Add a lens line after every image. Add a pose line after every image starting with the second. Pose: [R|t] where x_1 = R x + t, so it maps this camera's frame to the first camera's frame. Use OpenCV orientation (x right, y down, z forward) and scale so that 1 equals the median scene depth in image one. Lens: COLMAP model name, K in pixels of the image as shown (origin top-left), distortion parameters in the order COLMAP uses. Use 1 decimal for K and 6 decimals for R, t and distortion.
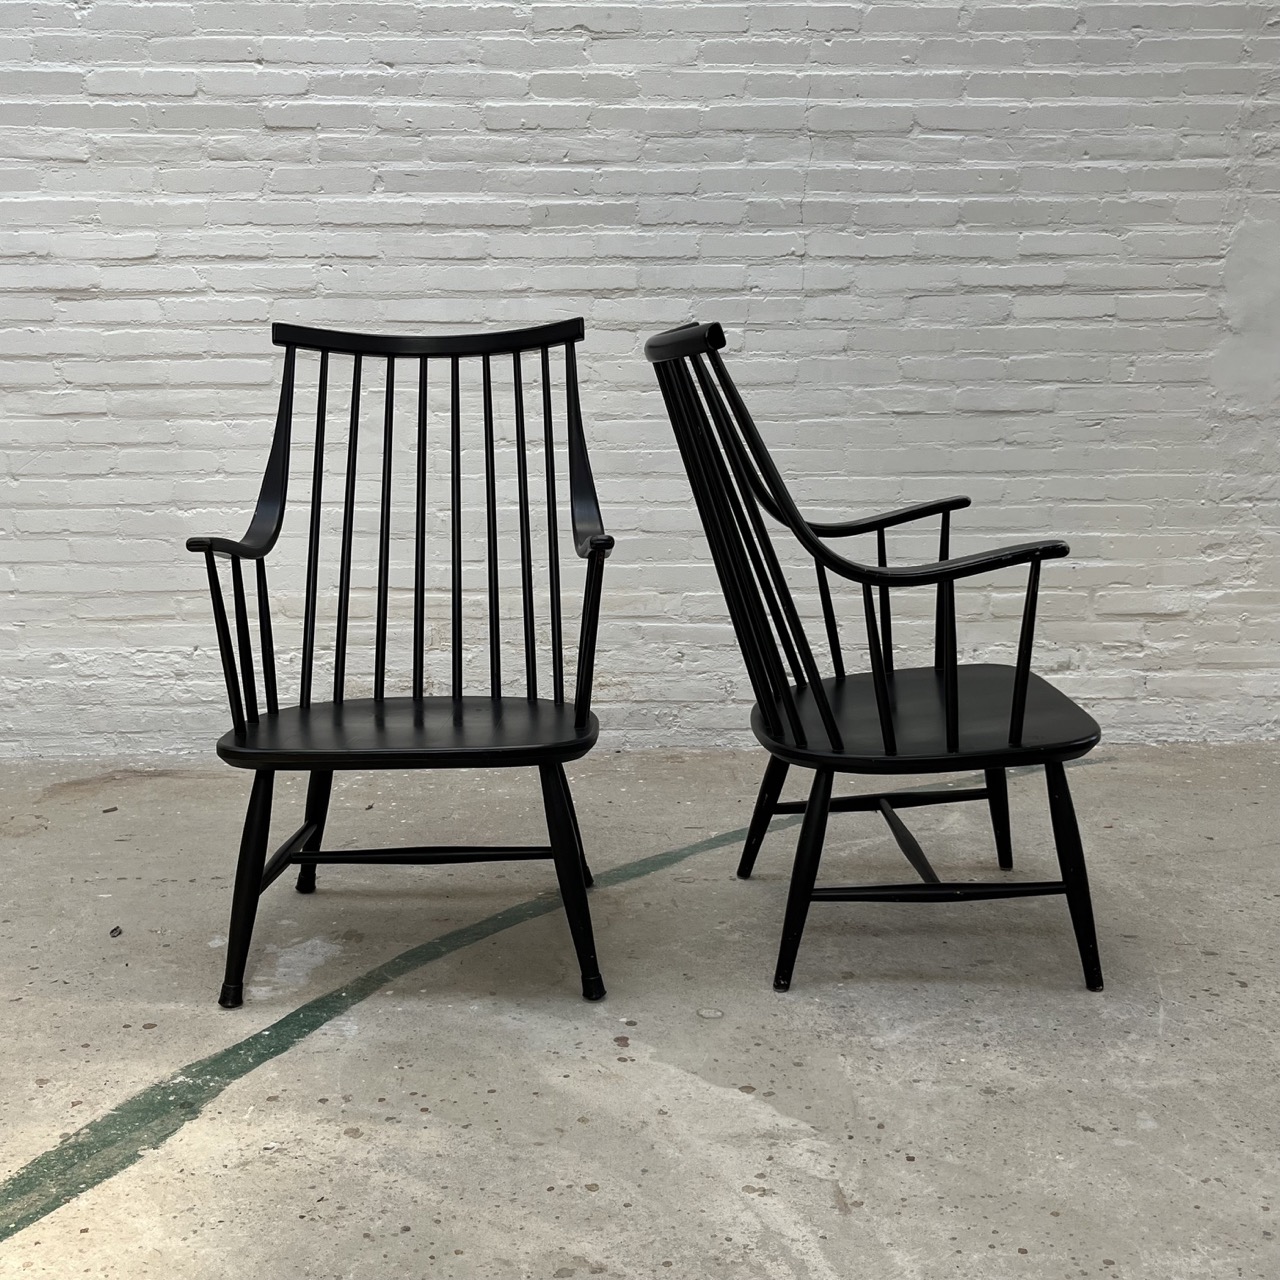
lens RADIAL K [[1577.0, 0, 648.7], [0, 1577.0, 629.5], [0, 0, 1]] dist [0.002718, 0.000000]
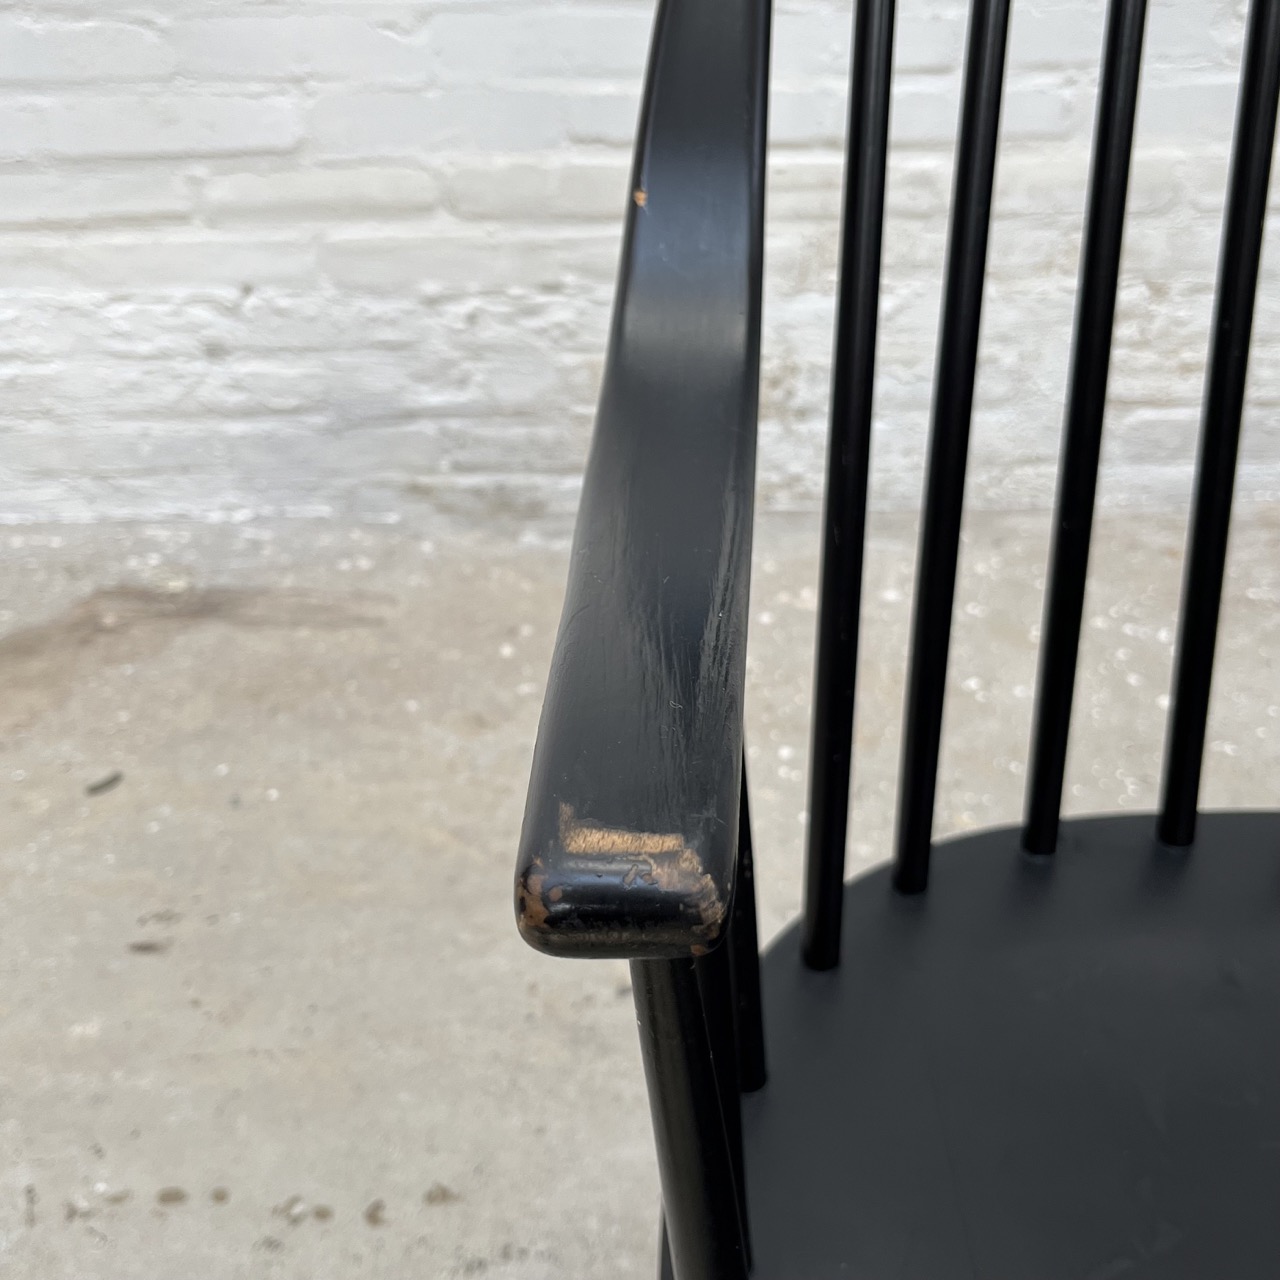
lens RADIAL K [[1577.0, 0, 634.7], [0, 1577.0, 664.7], [0, 0, 1]] dist [0.002718, 0.000000]
pose [[0.999935, -0.005695, -0.009900, -0.191806], [0.009075, 0.922436, 0.386044, -0.062392], [0.006934, -0.386109, 0.922427, 0.610728]]
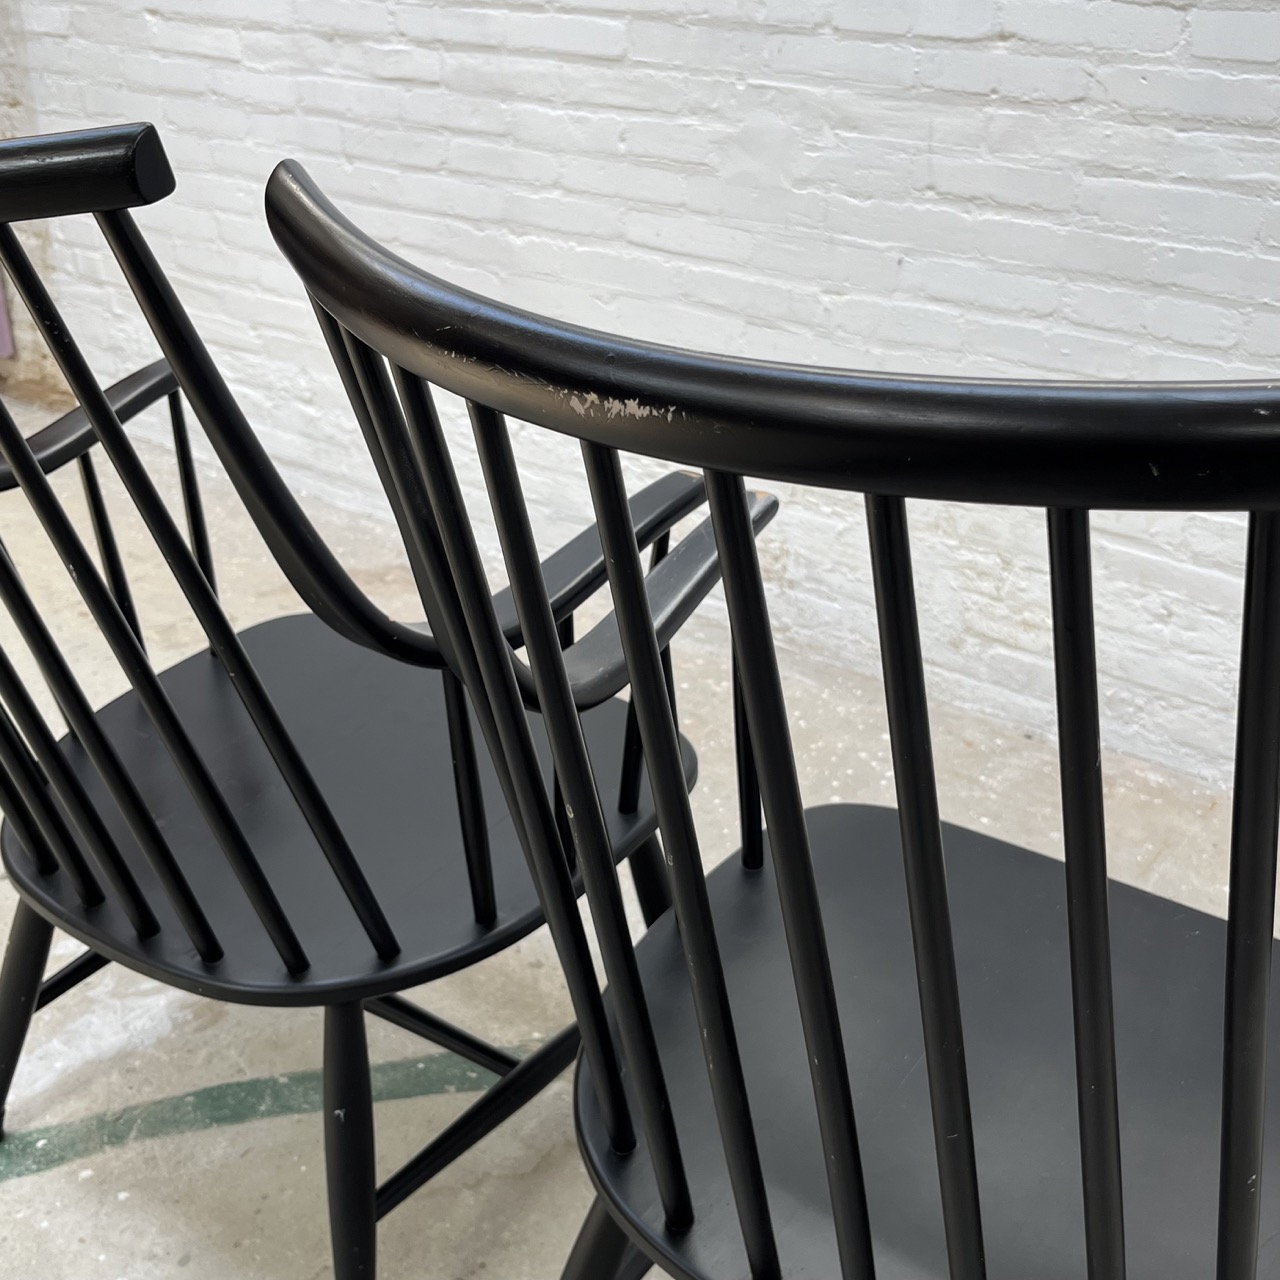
lens RADIAL K [[1577.0, 0, 642.1], [0, 1577.0, 632.3], [0, 0, 1]] dist [0.002718, 0.000000]
pose [[0.796412, 0.276696, -0.537743, 0.191333], [-0.152531, 0.952350, 0.264129, -0.106211], [0.585202, -0.128333, 0.800668, 0.462302]]
